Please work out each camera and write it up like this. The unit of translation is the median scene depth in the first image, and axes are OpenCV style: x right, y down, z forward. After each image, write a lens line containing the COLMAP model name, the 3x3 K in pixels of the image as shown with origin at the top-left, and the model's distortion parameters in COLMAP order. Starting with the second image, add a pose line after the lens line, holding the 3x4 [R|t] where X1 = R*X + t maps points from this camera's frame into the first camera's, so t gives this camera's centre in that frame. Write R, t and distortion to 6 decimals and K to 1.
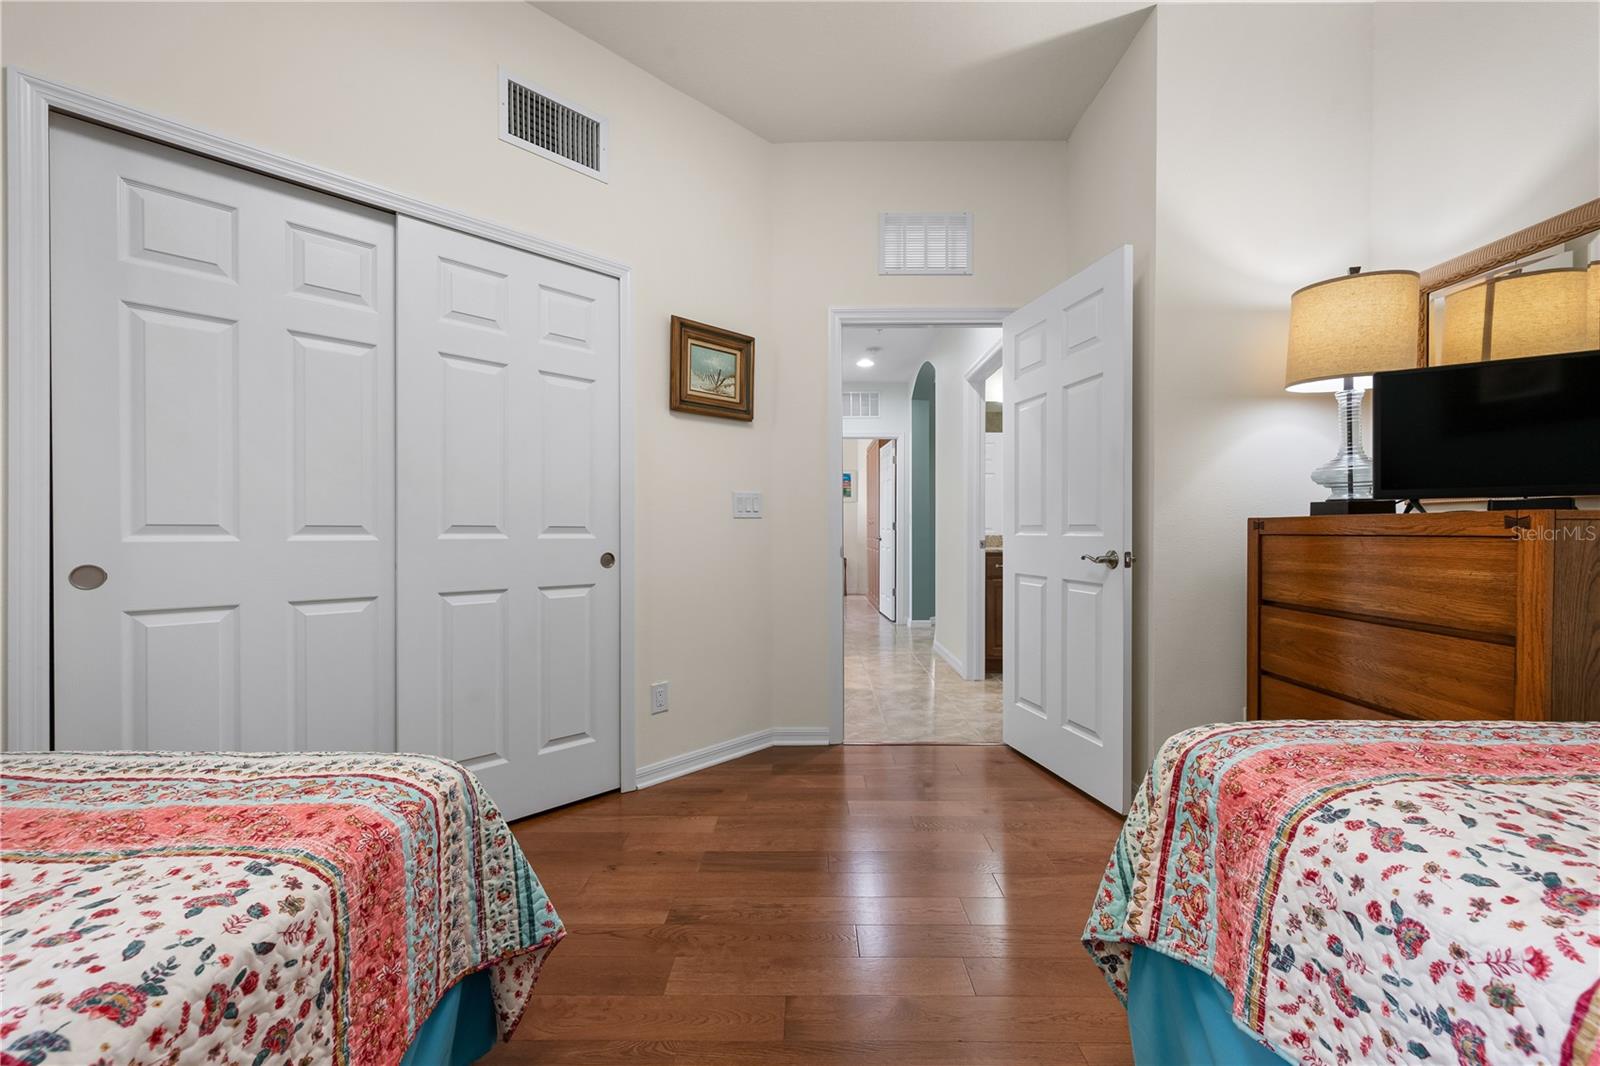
lens RADIAL K [[633.0, 0, 793.6], [0, 633.0, 538.6], [0, 0, 1]] dist [0.005420, 0.000299]
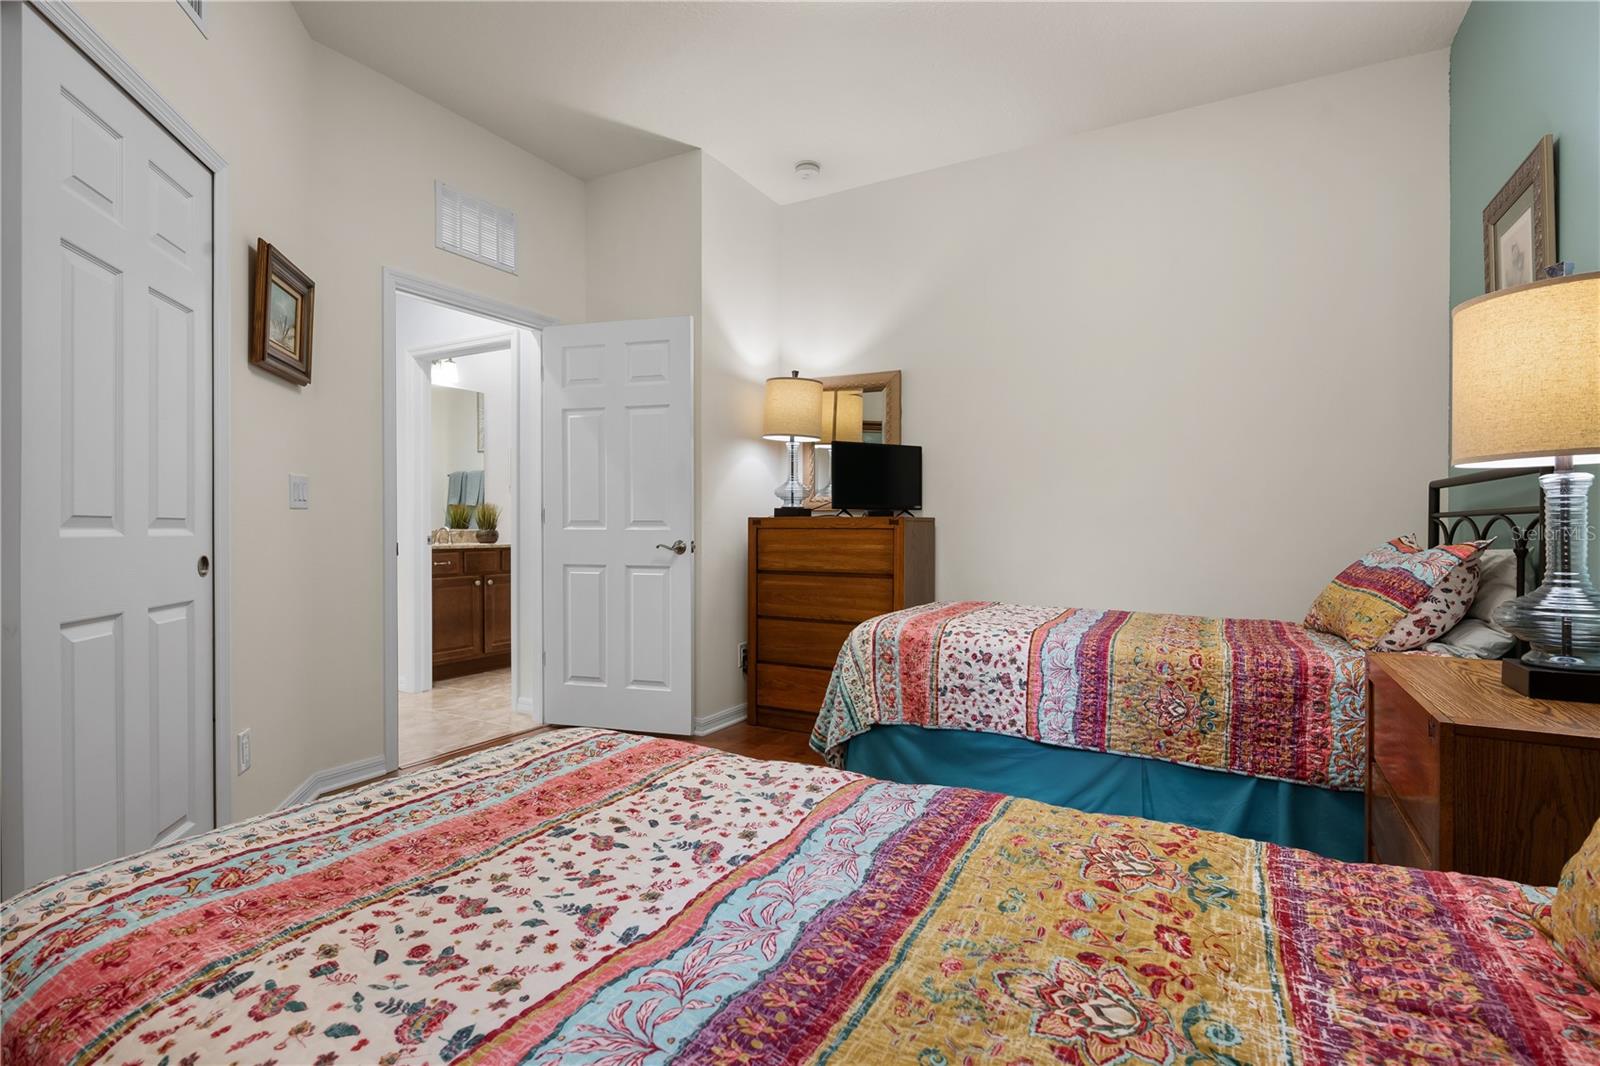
lens RADIAL K [[775.8, 0, 800.0], [0, 775.8, 533.0], [0, 0, 1]] dist [-0.000466, -0.000445]
pose [[0.479622, -0.006854, 0.877448, -1.359562], [0.009036, 0.999955, 0.002872, 0.000906], [-0.877428, 0.006551, 0.479663, -0.003283]]
